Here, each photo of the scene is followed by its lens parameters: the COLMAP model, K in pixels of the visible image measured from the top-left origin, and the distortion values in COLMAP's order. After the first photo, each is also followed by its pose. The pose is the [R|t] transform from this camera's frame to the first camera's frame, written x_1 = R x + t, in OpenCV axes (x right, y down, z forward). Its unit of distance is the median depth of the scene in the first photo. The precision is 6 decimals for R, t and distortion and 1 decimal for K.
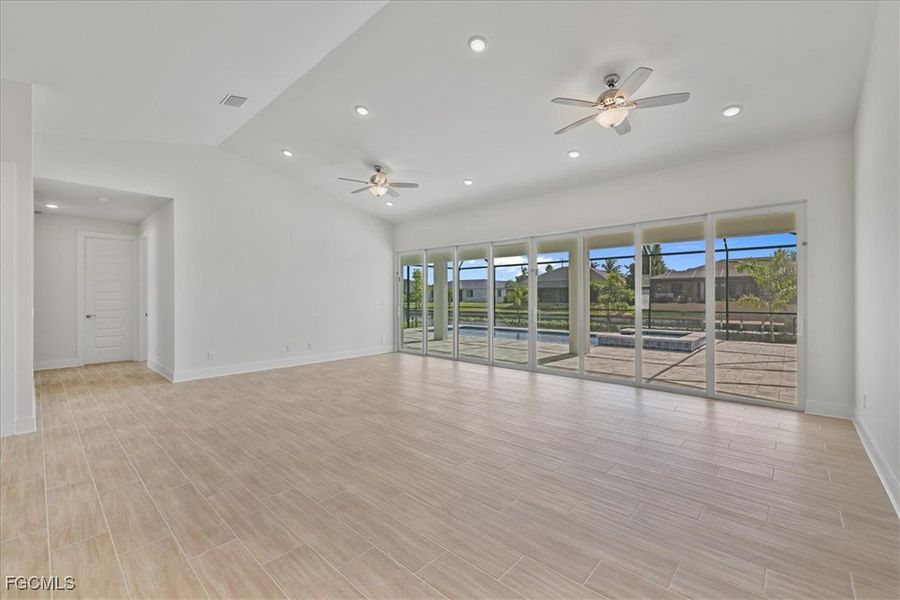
lens RADIAL K [[376.1, 0, 451.2], [0, 376.1, 297.3], [0, 0, 1]] dist [0.001099, 0.000353]
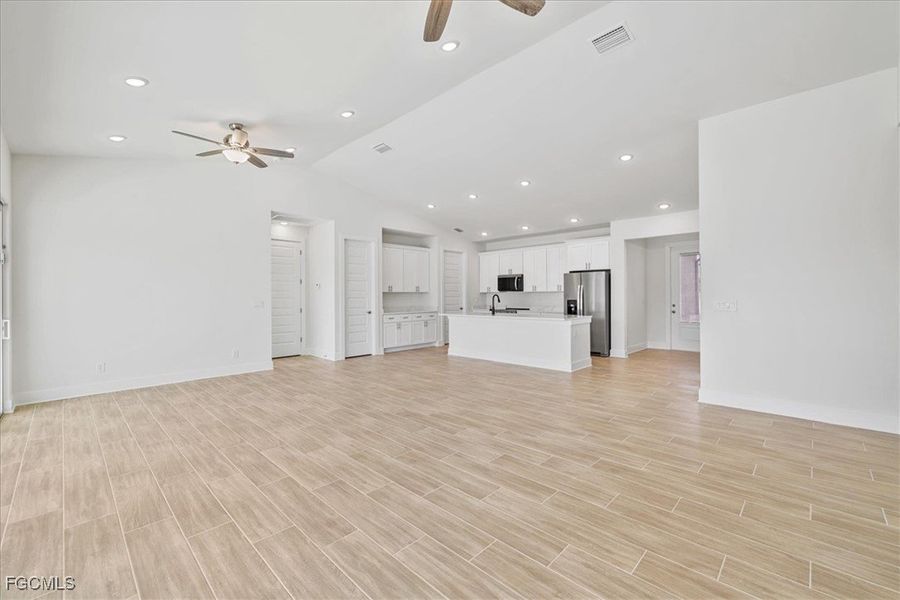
lens RADIAL K [[376.1, 0, 451.2], [0, 376.1, 297.3], [0, 0, 1]] dist [0.001099, 0.000353]
pose [[-0.999291, 0.009691, 0.036376, -0.237882], [0.009885, 0.999938, 0.005142, -0.000181], [-0.036324, 0.005498, -0.999325, 1.573932]]
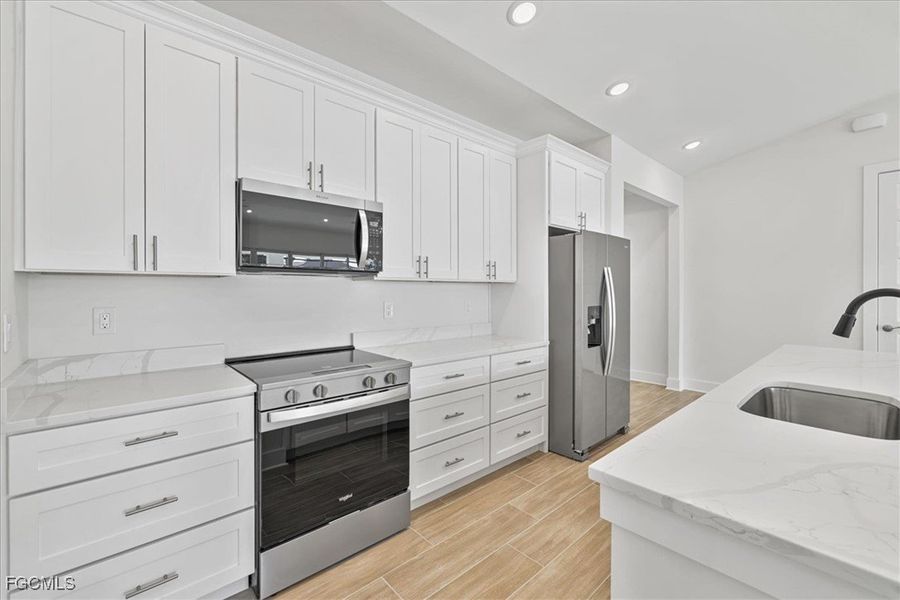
lens RADIAL K [[377.9, 0, 450.6], [0, 377.9, 290.8], [0, 0, 1]] dist [0.000459, 0.000049]
pose [[-0.106508, 0.003642, -0.994305, -0.095857], [-0.002085, 0.999990, 0.003886, -0.001231], [0.994310, 0.002487, -0.106499, -0.163866]]
